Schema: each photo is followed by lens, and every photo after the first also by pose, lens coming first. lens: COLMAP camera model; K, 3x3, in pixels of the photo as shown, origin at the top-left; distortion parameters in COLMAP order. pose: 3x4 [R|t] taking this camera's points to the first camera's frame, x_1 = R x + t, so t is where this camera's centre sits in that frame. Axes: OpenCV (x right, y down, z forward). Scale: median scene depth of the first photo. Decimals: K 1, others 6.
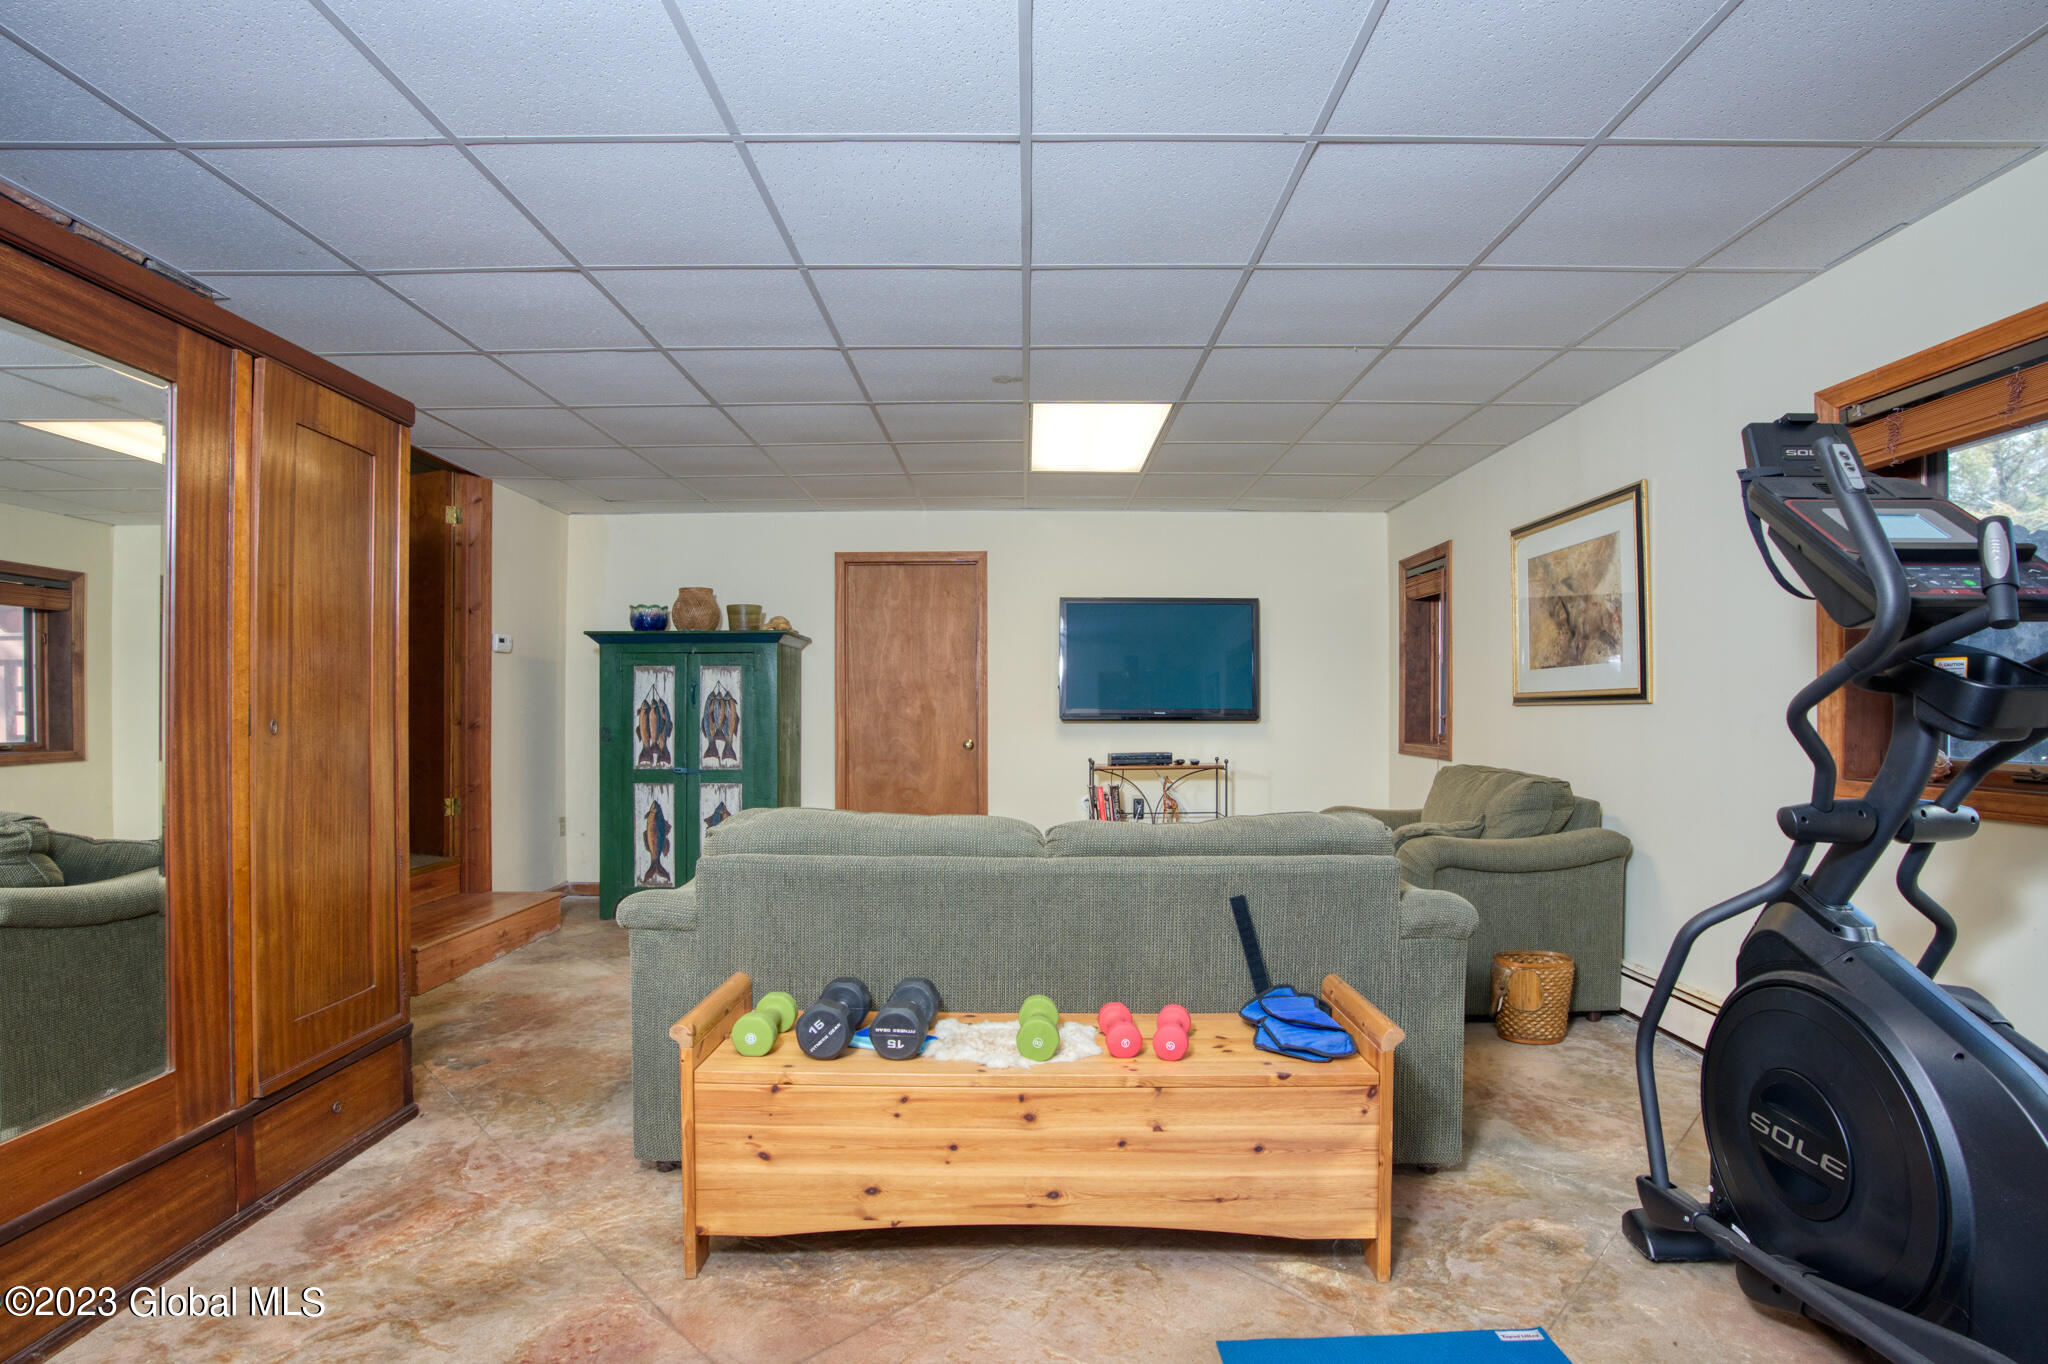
lens RADIAL K [[984.1, 0, 1007.5], [0, 984.1, 675.7], [0, 0, 1]] dist [-0.059369, 0.023104]
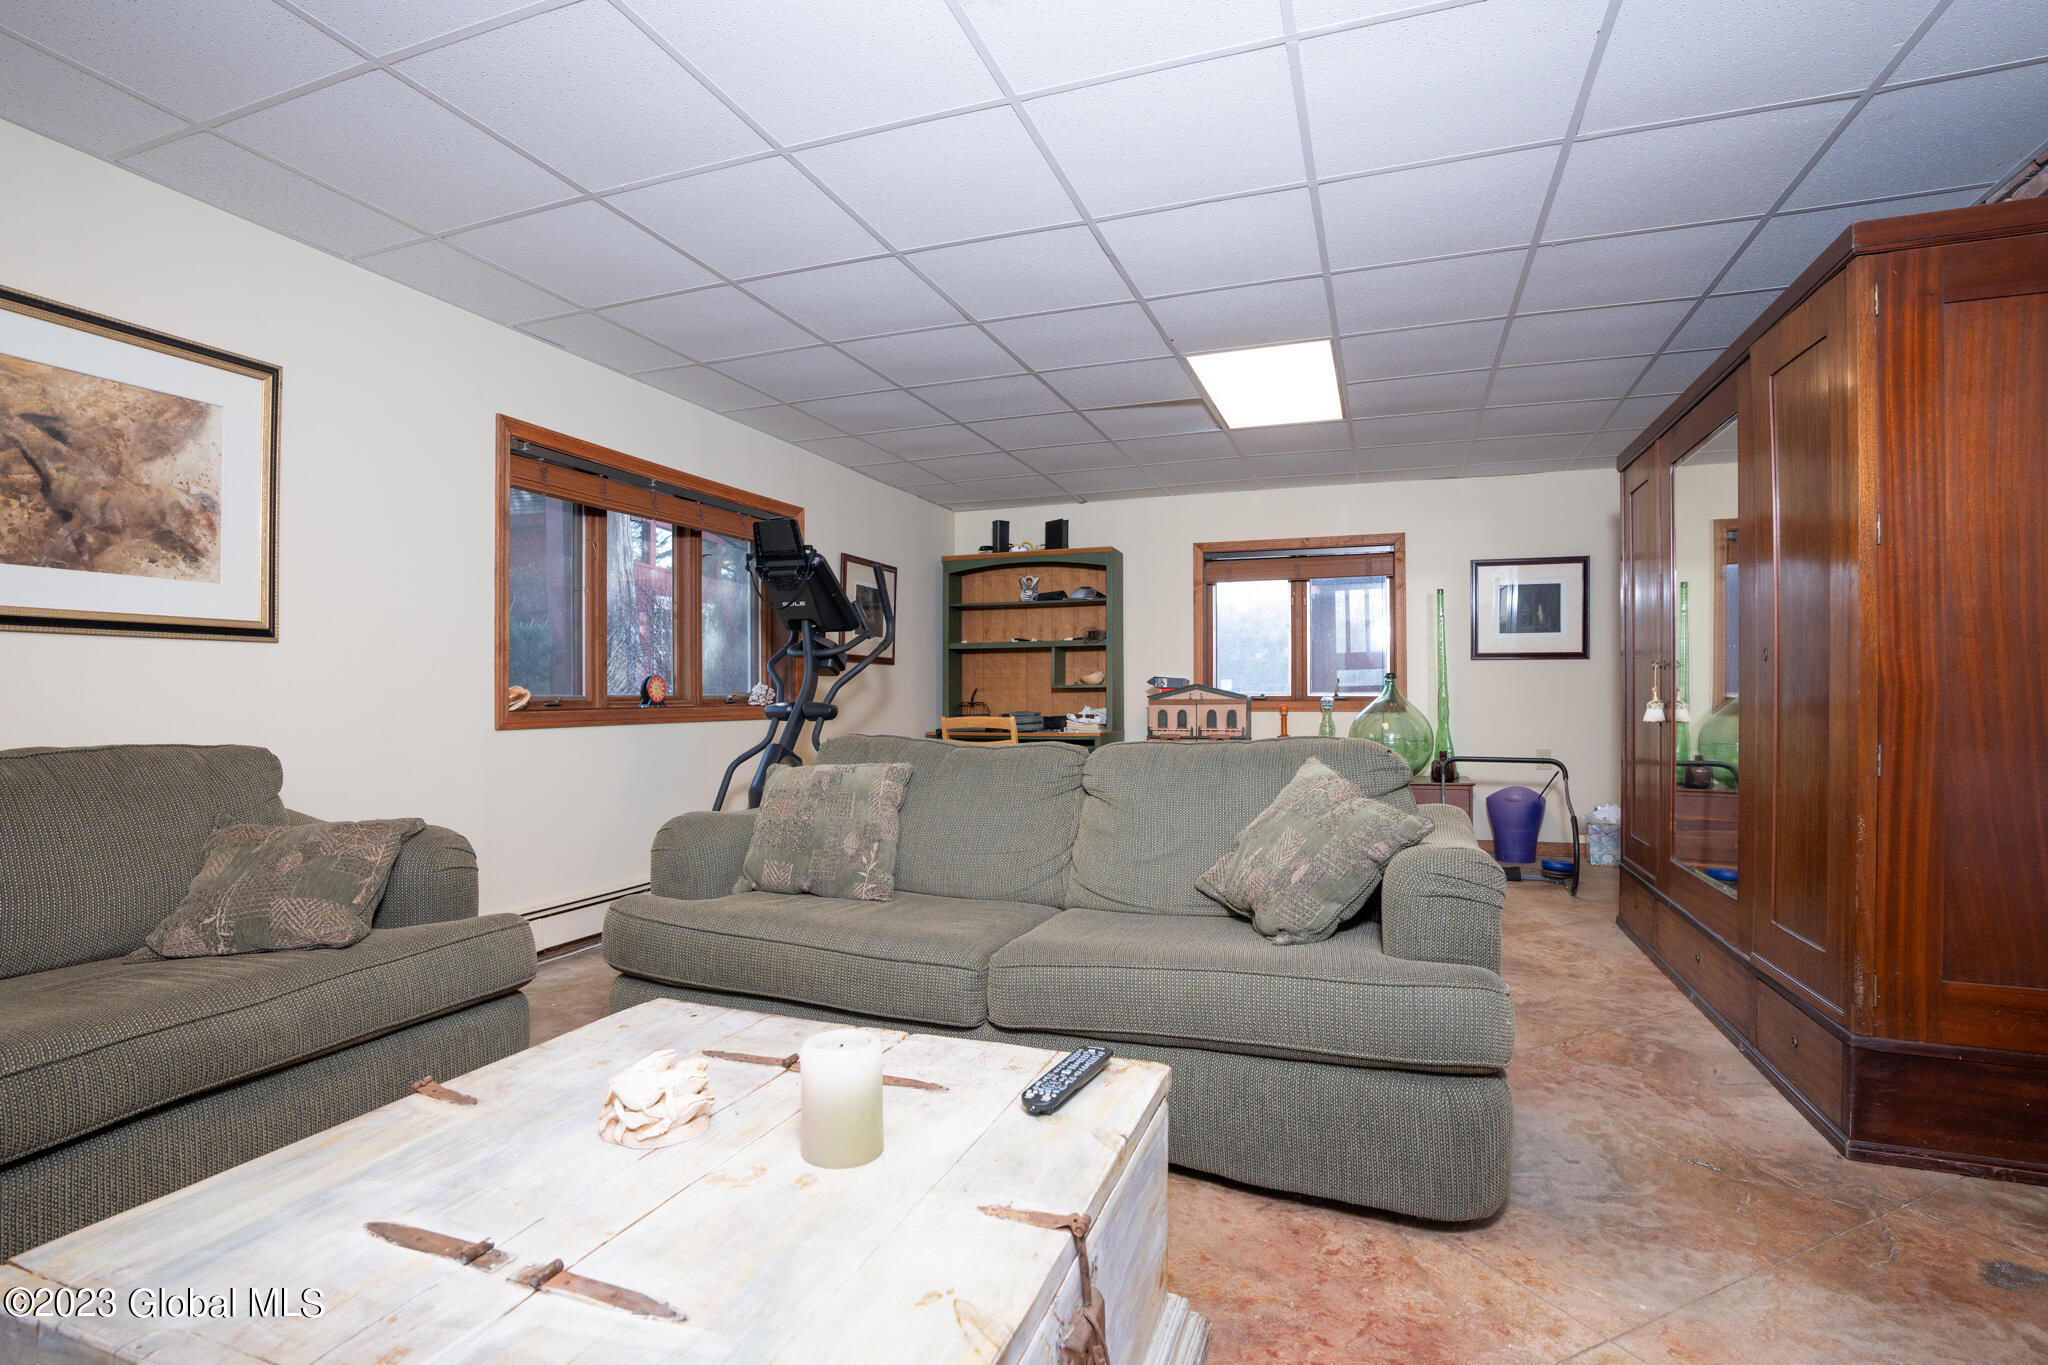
lens RADIAL K [[984.1, 0, 1007.5], [0, 984.1, 676.2], [0, 0, 1]] dist [-0.059369, 0.023104]
pose [[-0.940118, 0.009706, 0.340712, -0.183384], [-0.008765, 0.998576, -0.052631, 0.089211], [-0.340737, -0.052466, -0.938693, 1.447696]]
